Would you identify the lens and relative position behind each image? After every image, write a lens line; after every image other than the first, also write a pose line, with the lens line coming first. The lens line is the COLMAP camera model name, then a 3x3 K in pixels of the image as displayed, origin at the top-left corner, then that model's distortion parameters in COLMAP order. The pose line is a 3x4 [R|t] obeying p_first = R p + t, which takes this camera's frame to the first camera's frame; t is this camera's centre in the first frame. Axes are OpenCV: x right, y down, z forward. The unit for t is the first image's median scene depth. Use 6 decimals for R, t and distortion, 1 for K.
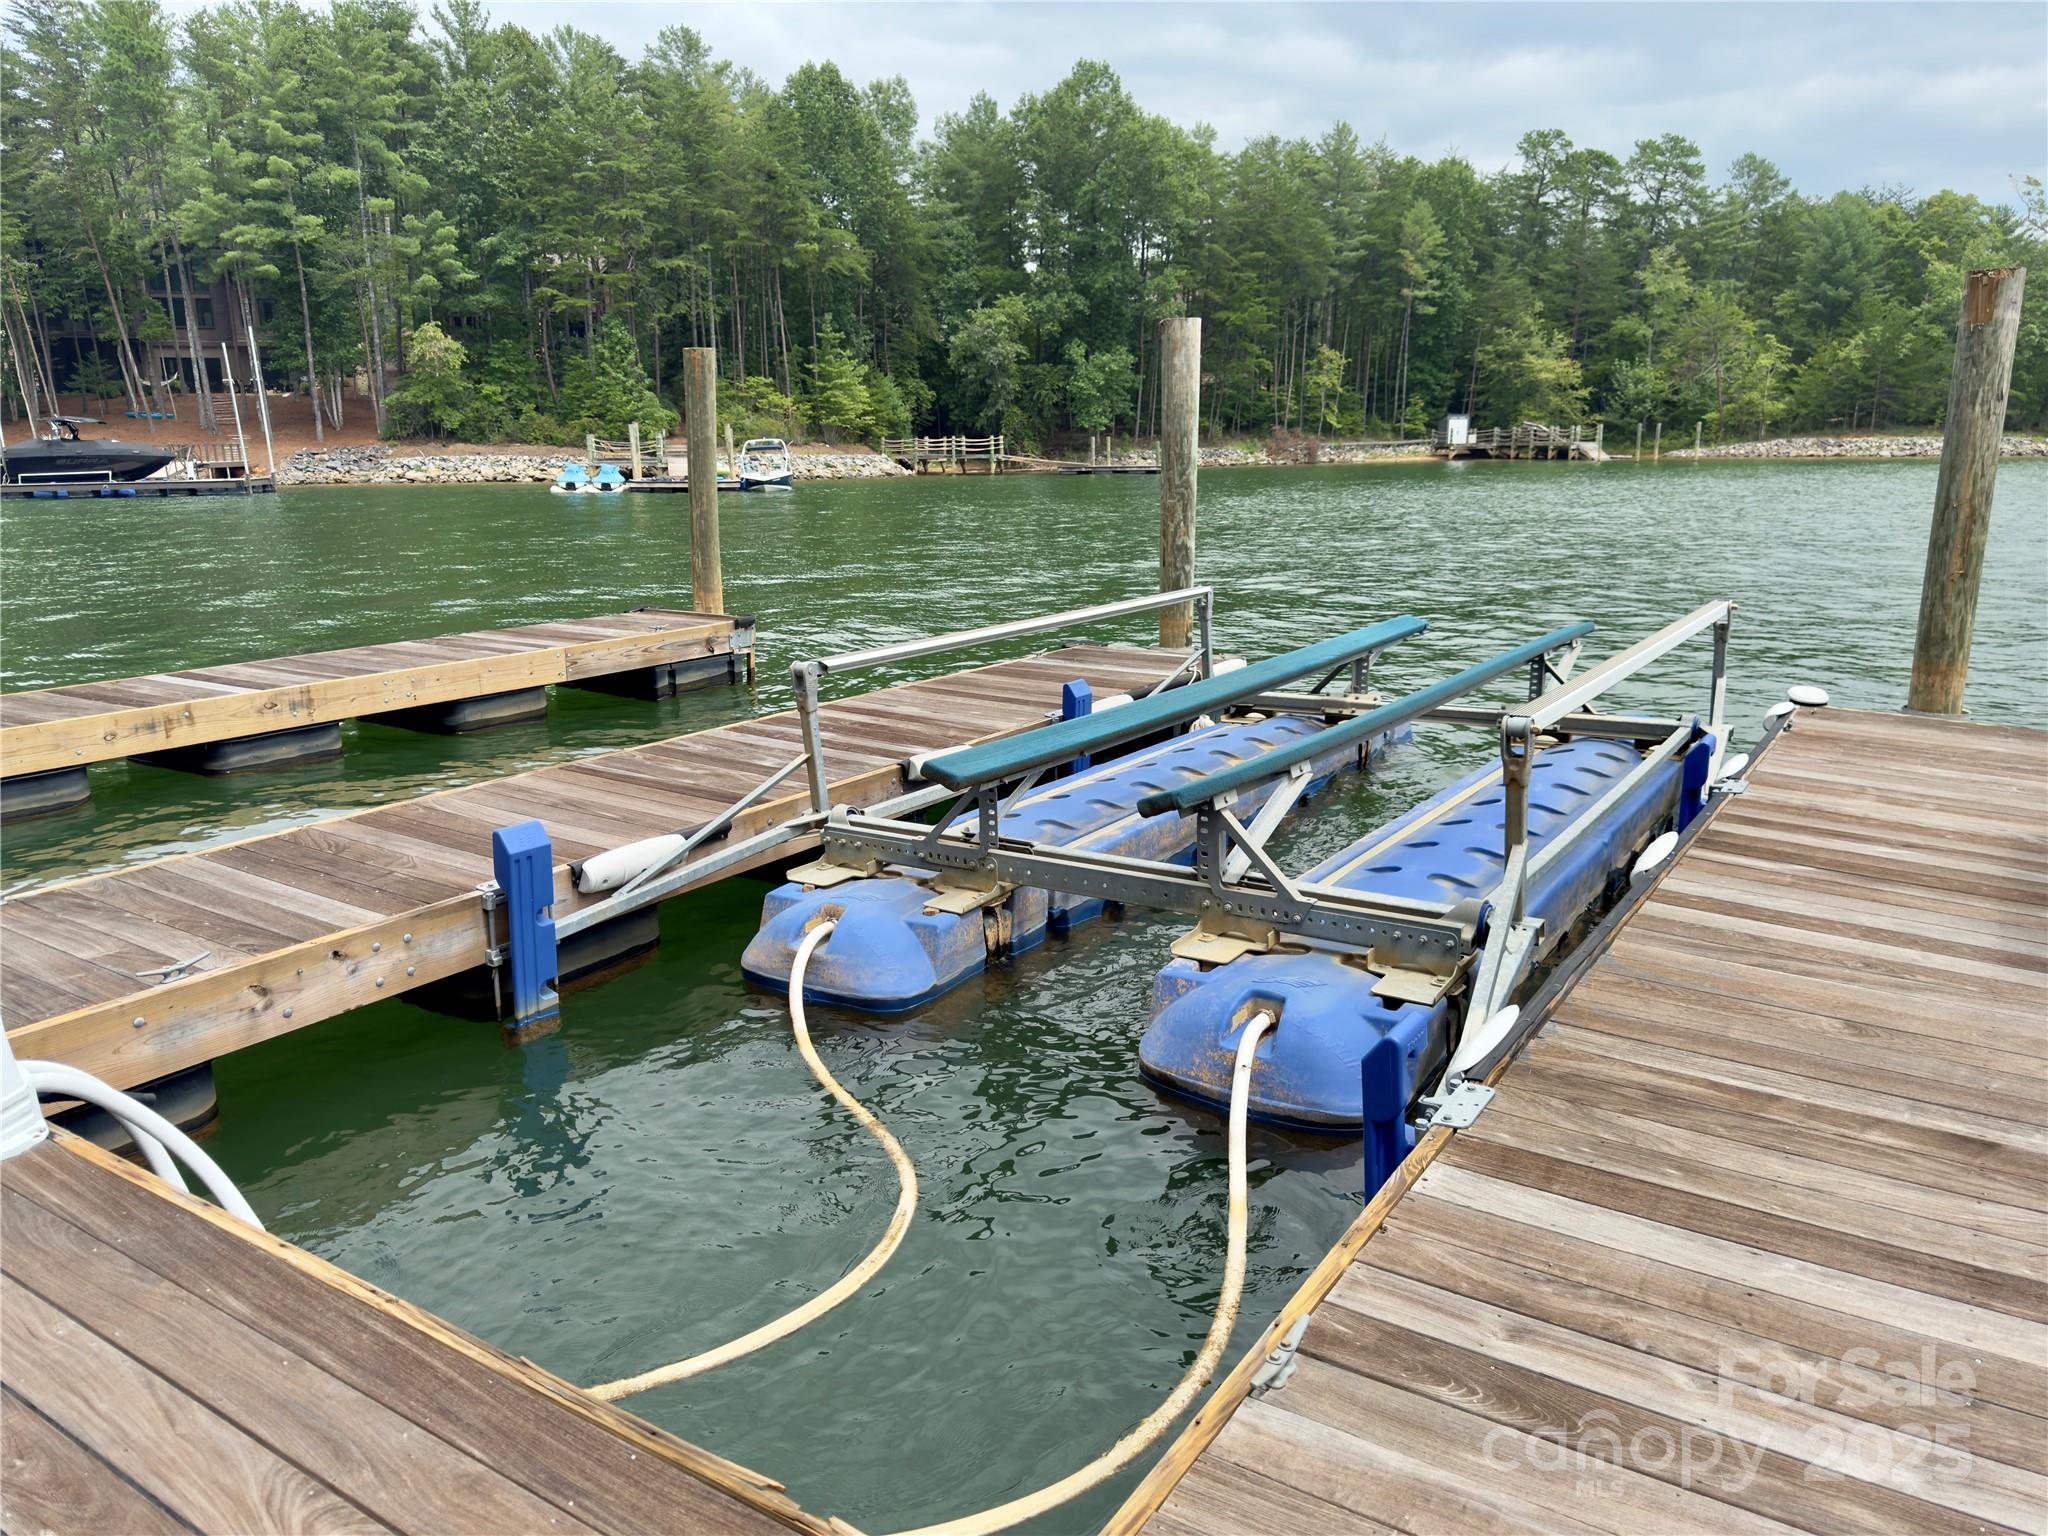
lens RADIAL K [[1462.8, 0, 999.8], [0, 1462.8, 798.4], [0, 0, 1]] dist [0.057921, -0.061703]
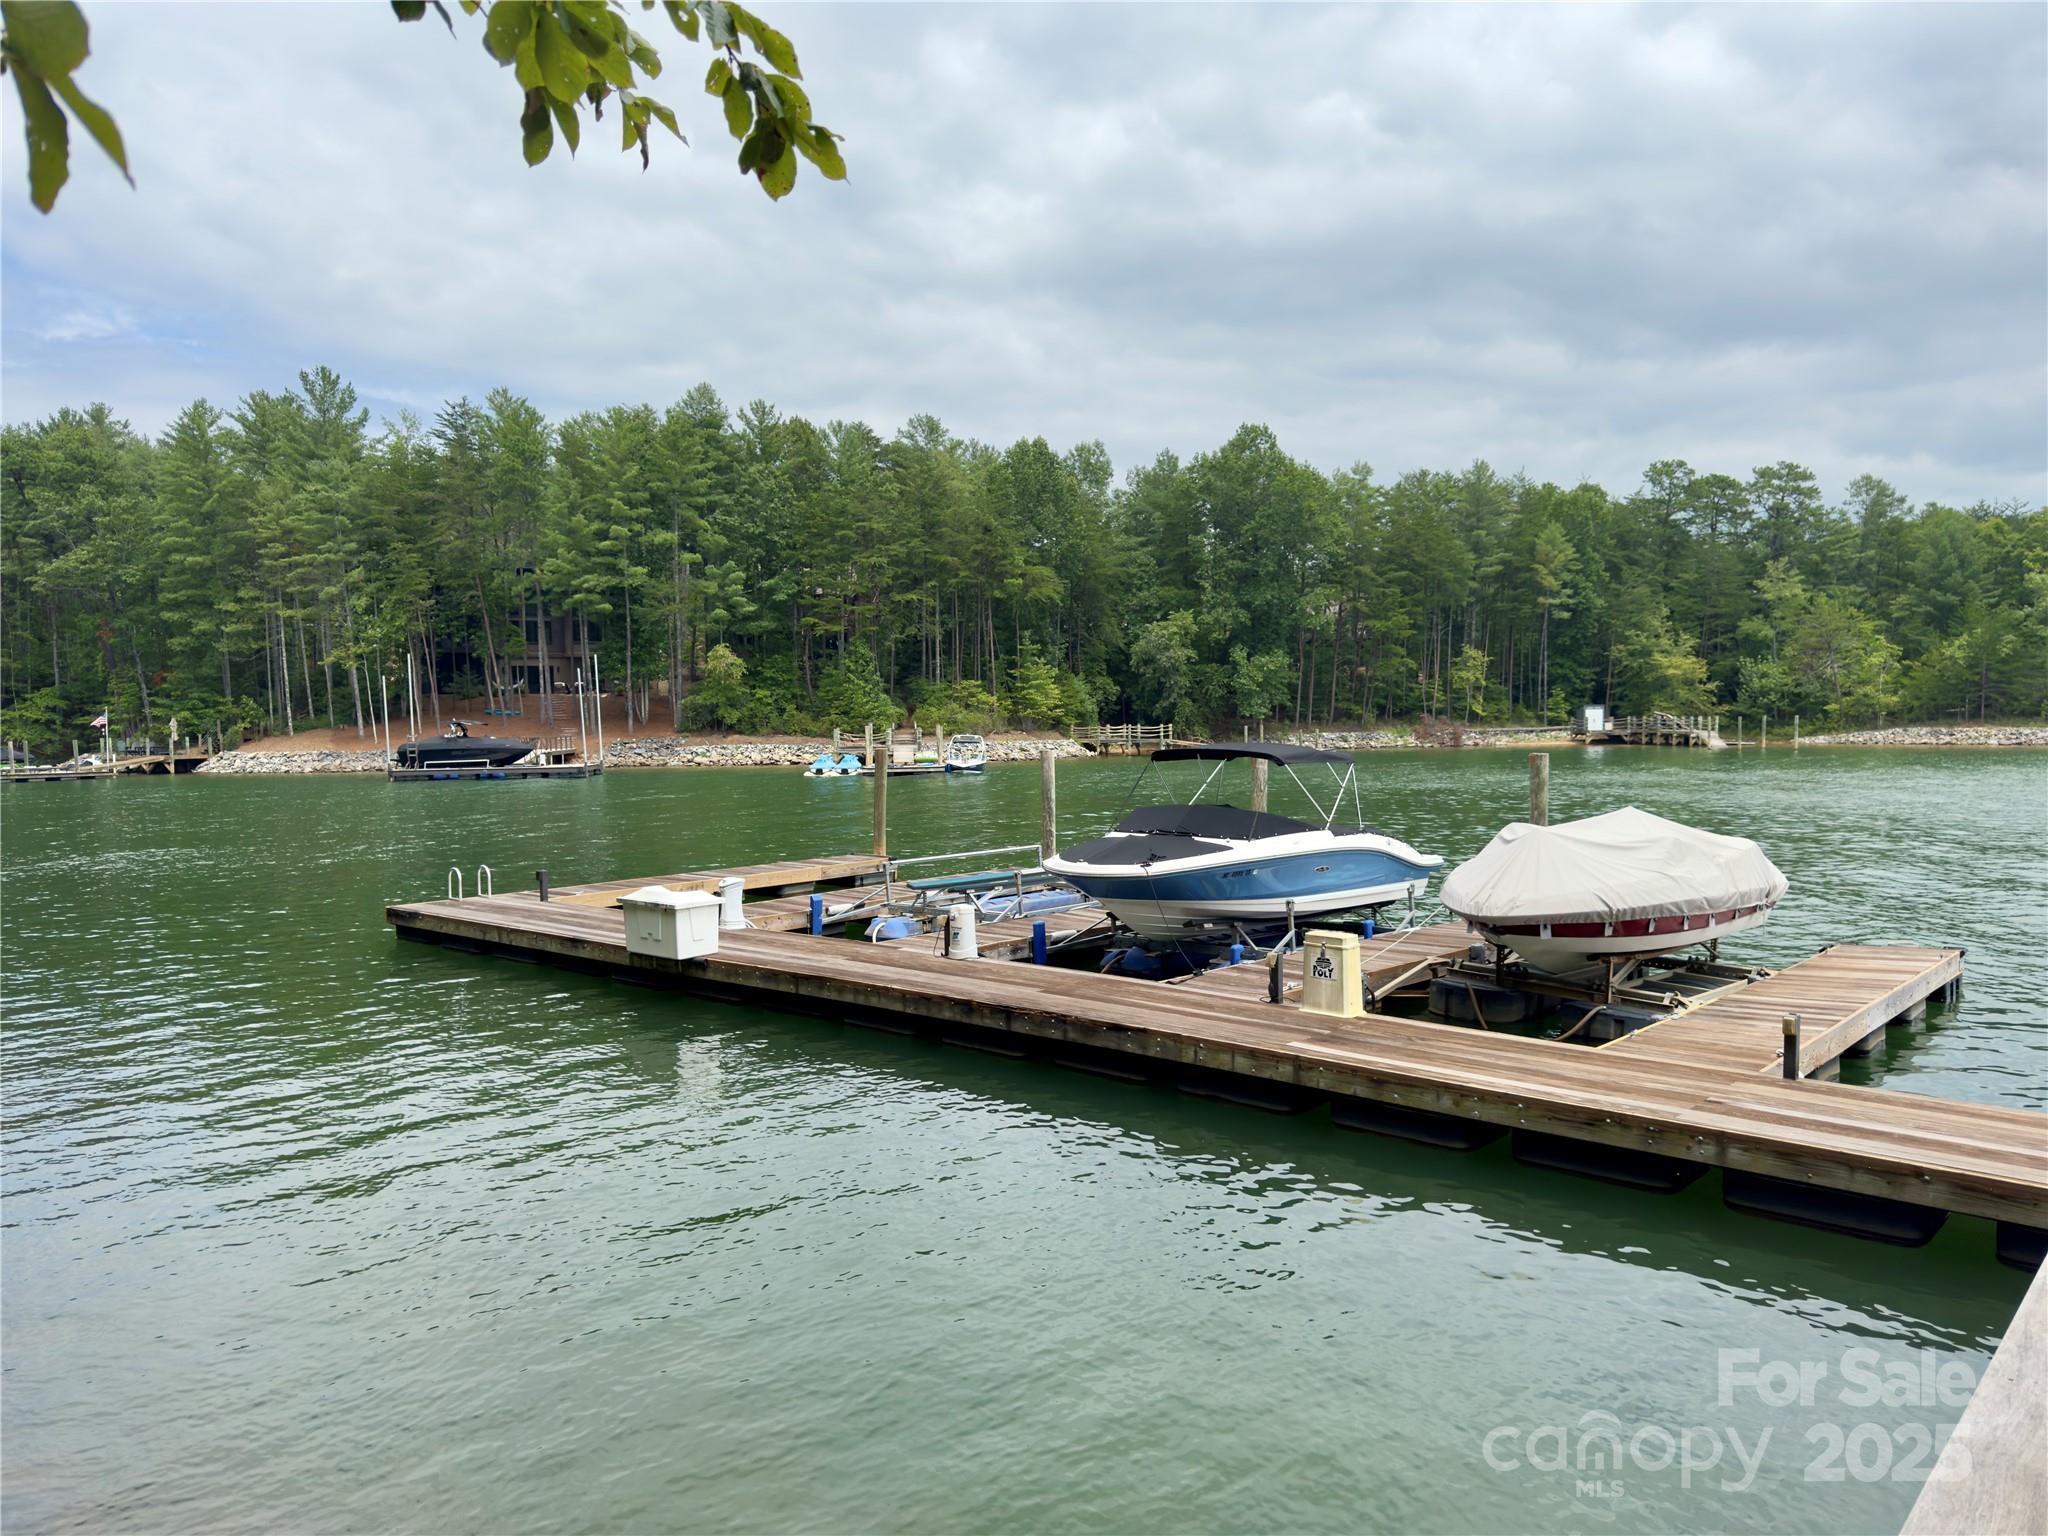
lens RADIAL K [[1462.8, 0, 1024.0], [0, 1462.8, 758.7], [0, 0, 1]] dist [0.057921, -0.061703]
pose [[0.990764, 0.002705, -0.135570, 0.040388], [-0.030458, 0.978693, -0.203058, 0.022199], [0.132132, 0.205312, 0.969736, -0.148504]]
